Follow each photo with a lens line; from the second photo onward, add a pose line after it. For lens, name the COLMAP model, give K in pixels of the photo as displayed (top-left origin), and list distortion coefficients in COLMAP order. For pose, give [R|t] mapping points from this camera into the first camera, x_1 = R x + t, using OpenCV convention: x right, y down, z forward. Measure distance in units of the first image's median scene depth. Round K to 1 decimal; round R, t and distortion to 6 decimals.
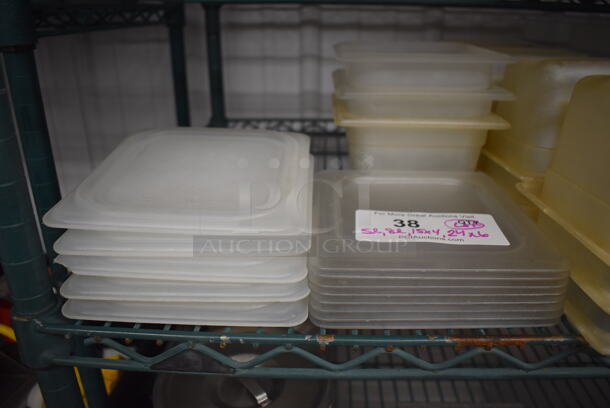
lens RADIAL K [[469.2, 0, 307.0], [0, 469.2, 203.0], [0, 0, 1]] dist [-0.108228, 0.023673]
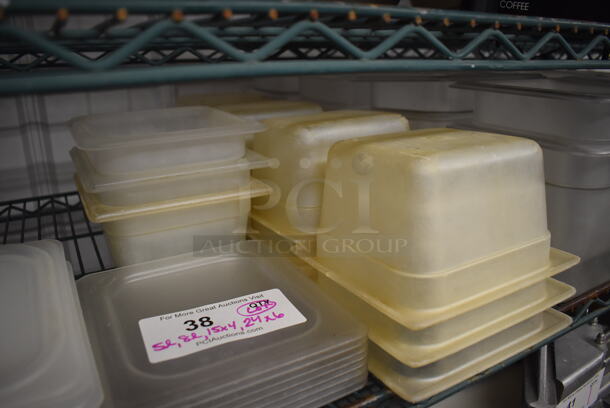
lens RADIAL K [[469.2, 0, 307.8], [0, 469.2, 205.5], [0, 0, 1]] dist [-0.108228, 0.023673]
pose [[0.846558, -0.169779, 0.504494, -0.026095], [0.204838, 0.978690, -0.014364, -0.126110], [-0.491305, 0.115500, 0.863296, 0.079701]]
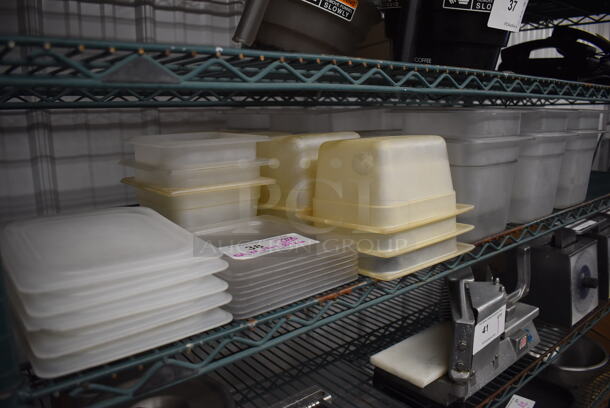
lens RADIAL K [[469.2, 0, 304.9], [0, 469.2, 203.9], [0, 0, 1]] dist [-0.108228, 0.023673]
pose [[0.745432, -0.137363, 0.652275, -0.616445], [0.263199, 0.959680, -0.098690, 0.100891], [-0.612420, 0.245245, 0.751530, -0.245780]]
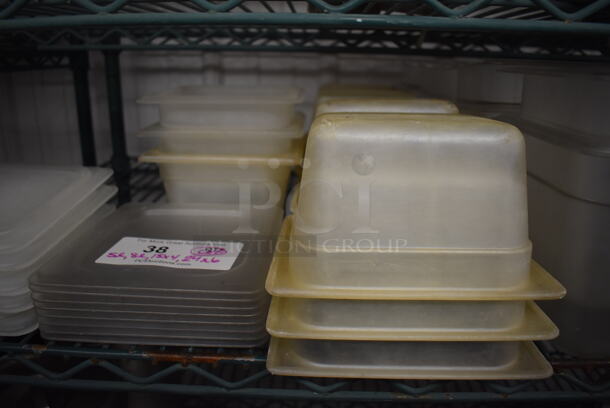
lens RADIAL K [[469.2, 0, 303.9], [0, 469.2, 202.7], [0, 0, 1]] dist [-0.108228, 0.023673]
pose [[0.999806, 0.014933, 0.012817, 0.539651], [-0.013722, 0.995858, -0.089882, 0.027954], [-0.014106, 0.089689, 0.995870, -0.087431]]
